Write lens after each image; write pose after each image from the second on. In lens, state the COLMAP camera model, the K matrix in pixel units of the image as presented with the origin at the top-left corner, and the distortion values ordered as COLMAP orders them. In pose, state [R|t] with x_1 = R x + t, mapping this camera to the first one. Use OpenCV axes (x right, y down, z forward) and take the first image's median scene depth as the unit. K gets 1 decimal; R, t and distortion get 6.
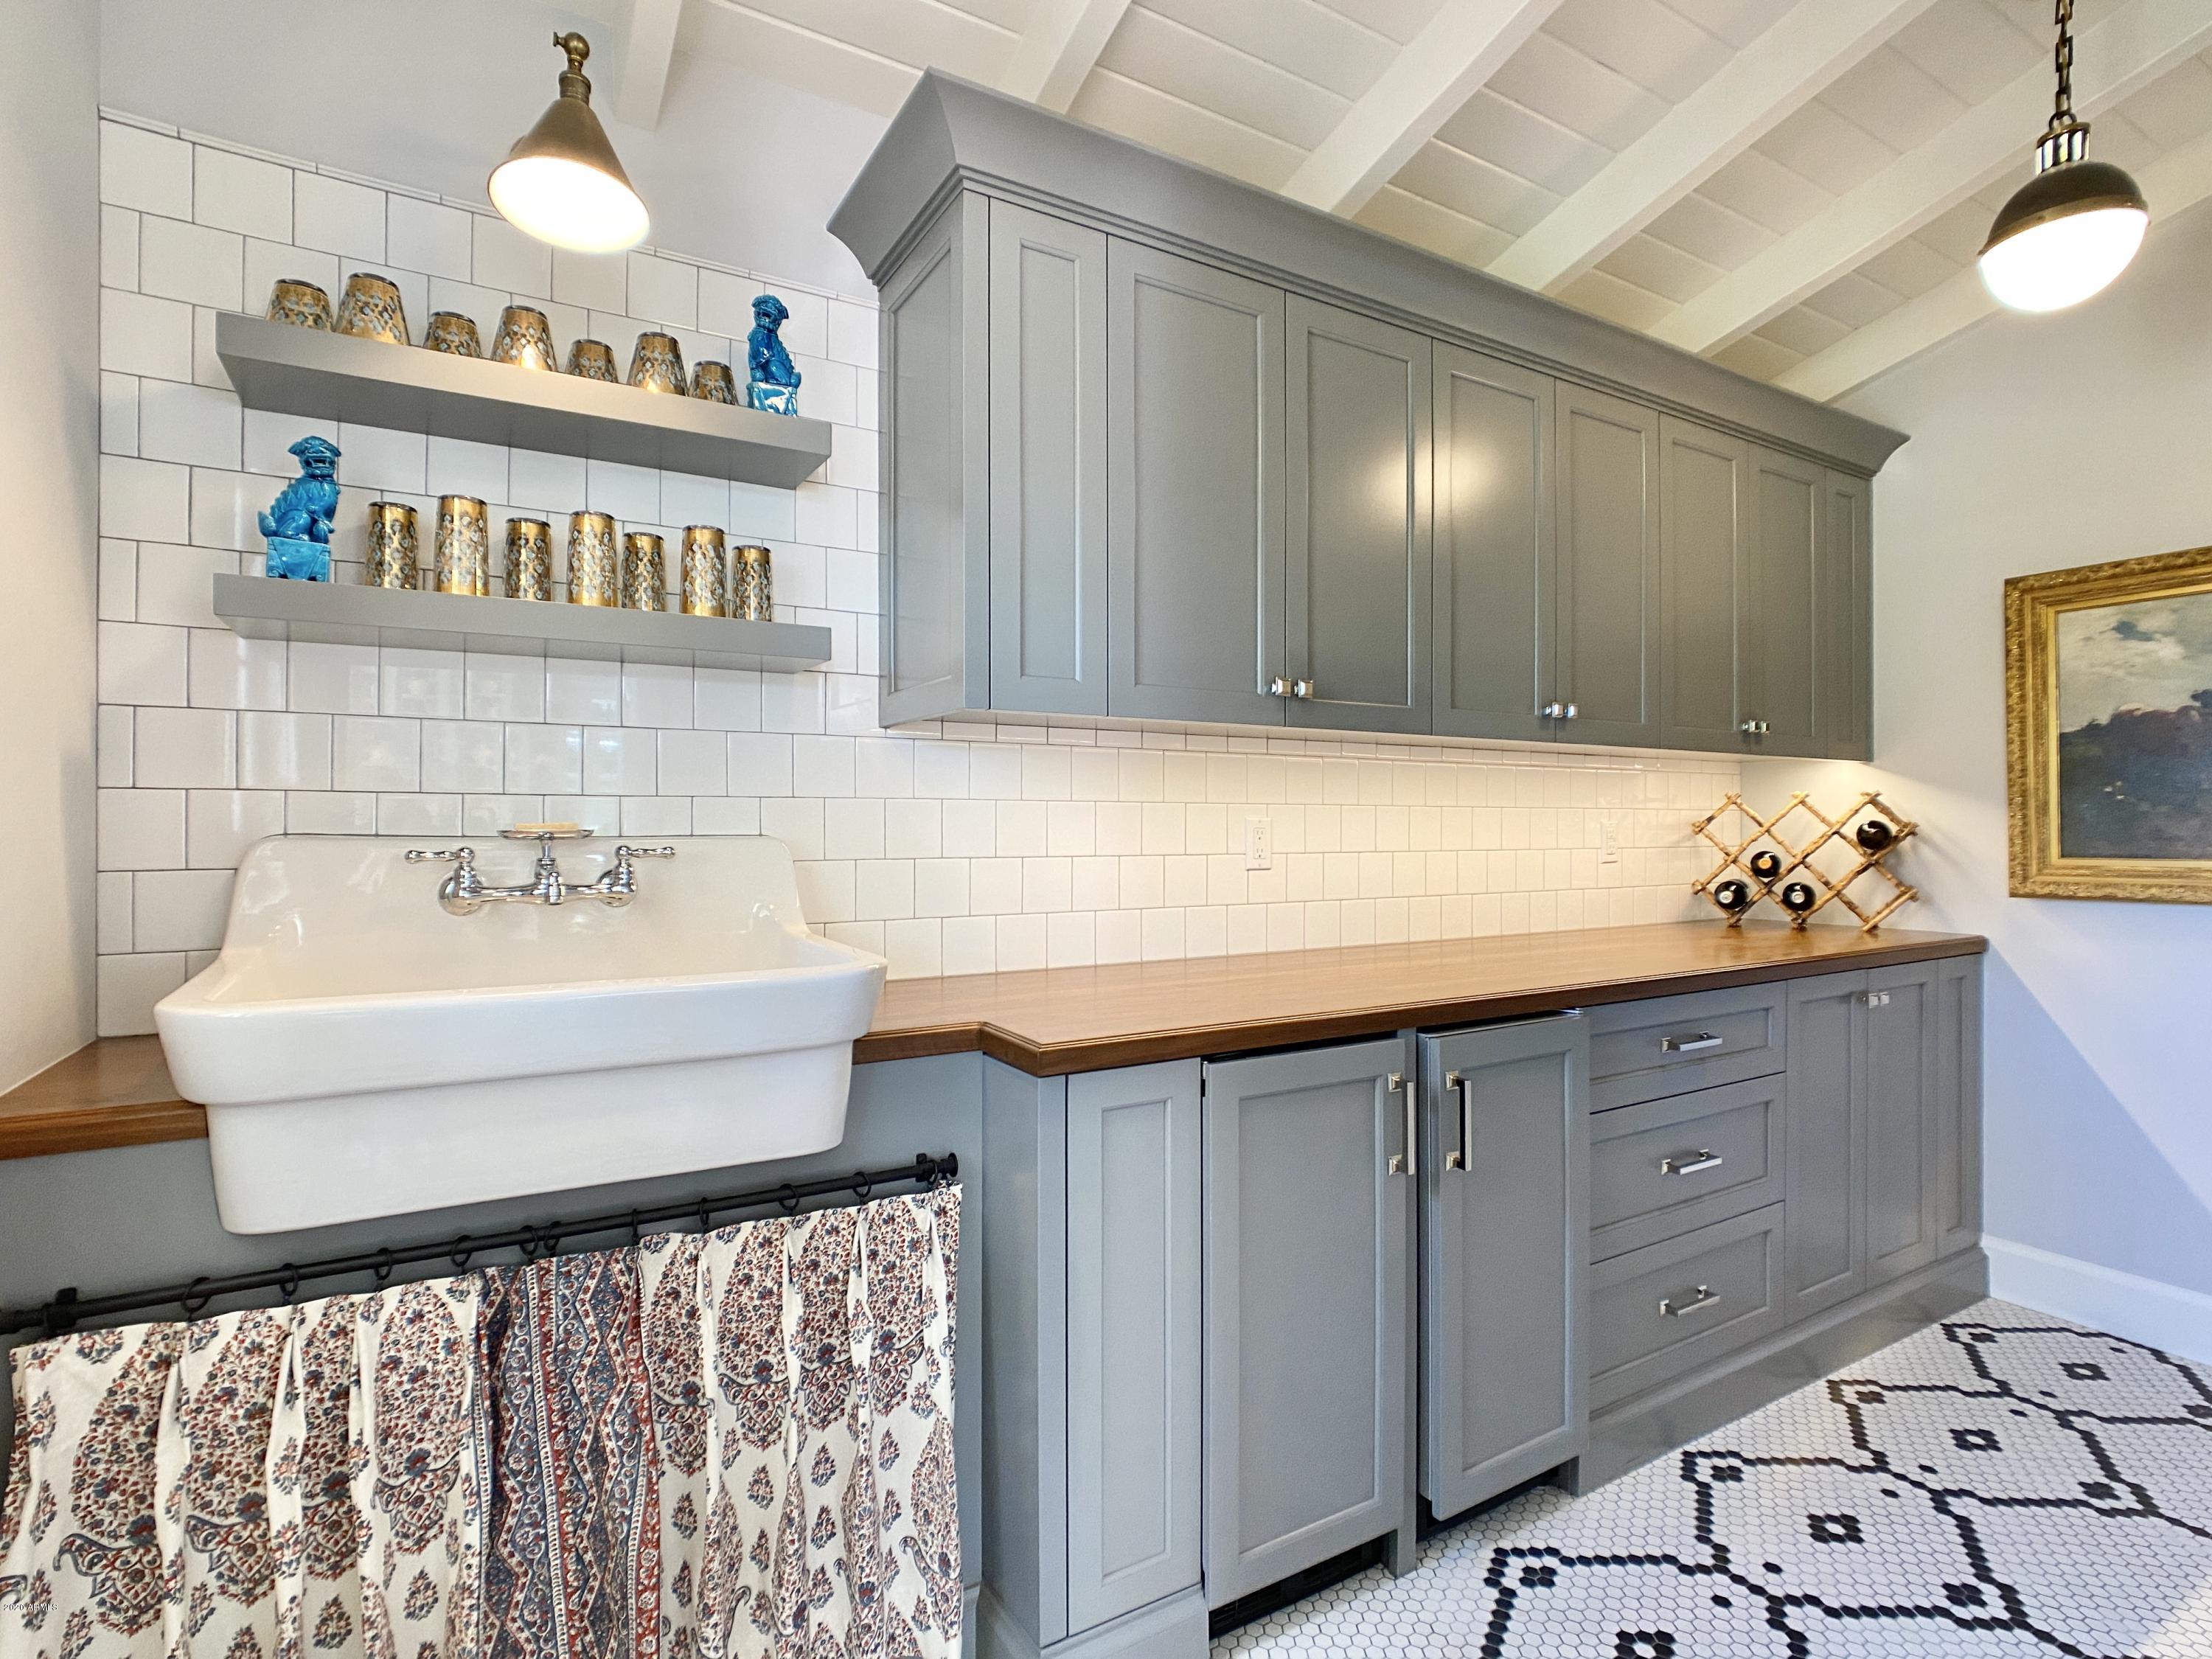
lens RADIAL K [[1091.8, 0, 1116.9], [0, 1091.8, 829.1], [0, 0, 1]] dist [-0.028942, 0.011101]
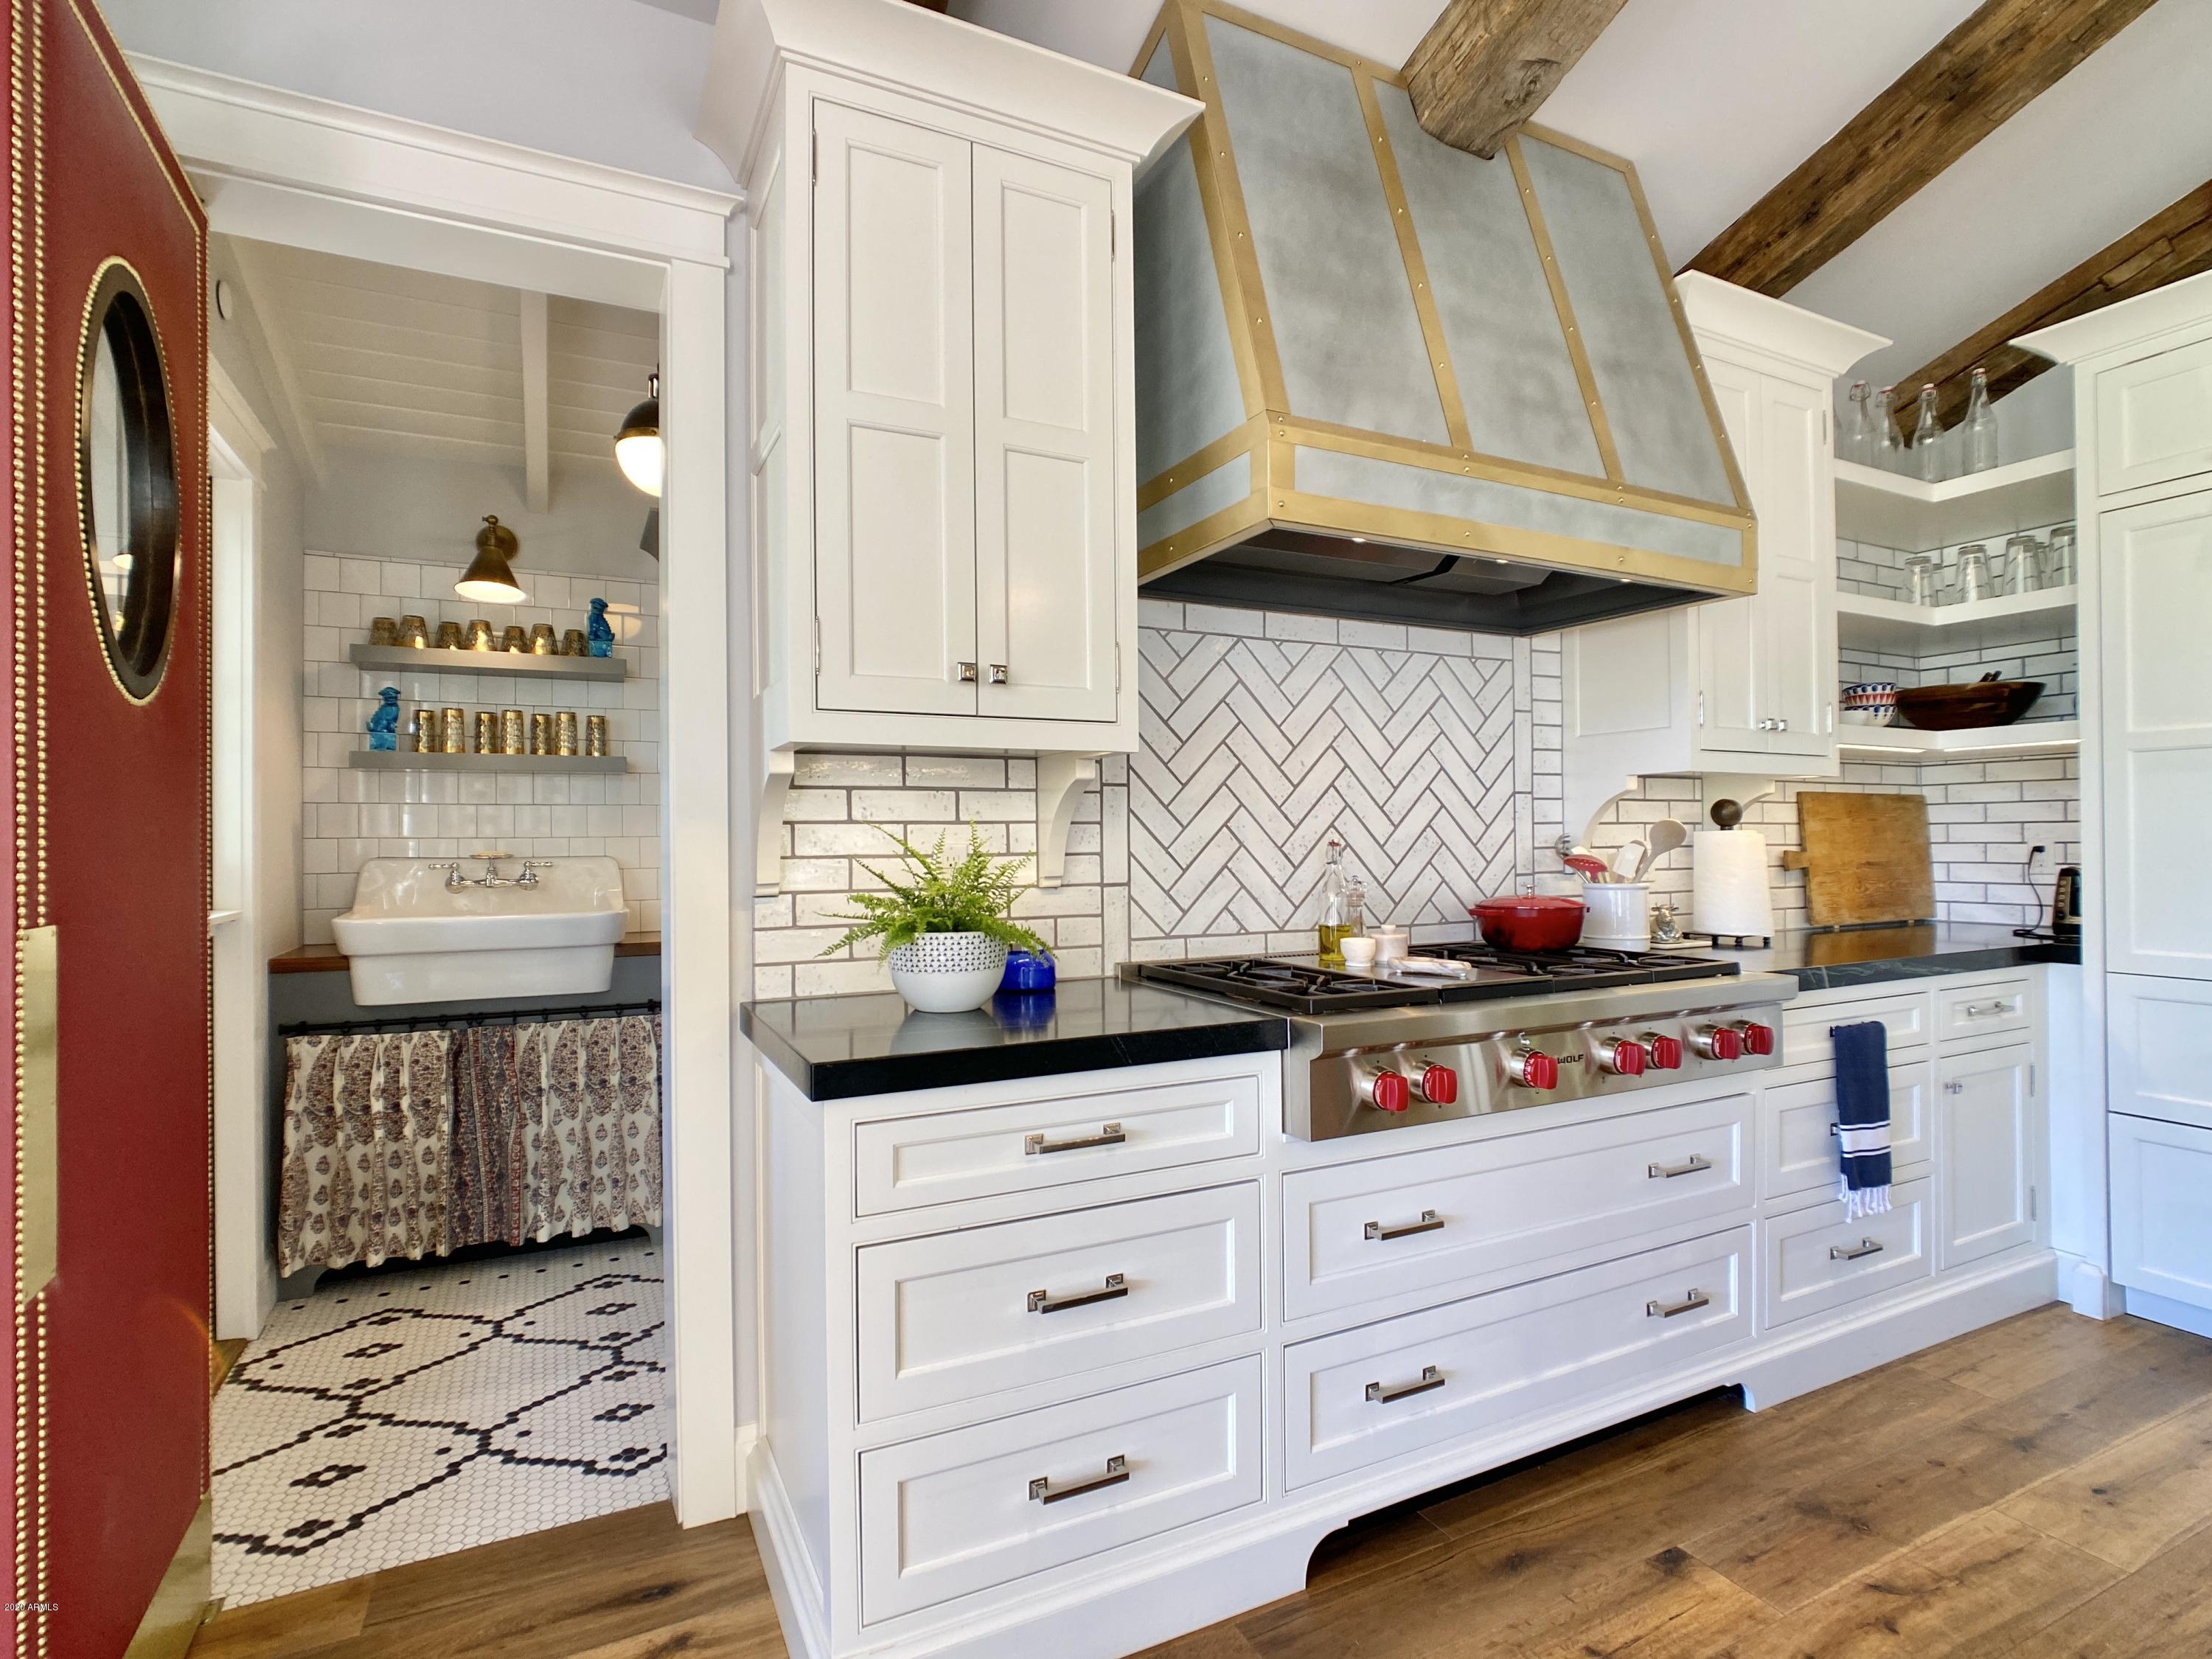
lens RADIAL K [[1091.8, 0, 1100.3], [0, 1091.8, 830.7], [0, 0, 1]] dist [-0.028942, 0.011101]
pose [[0.996336, -0.013869, -0.084395, 1.066673], [0.013039, 0.999861, -0.010374, -0.009790], [0.084528, 0.009236, 0.996378, -1.301802]]
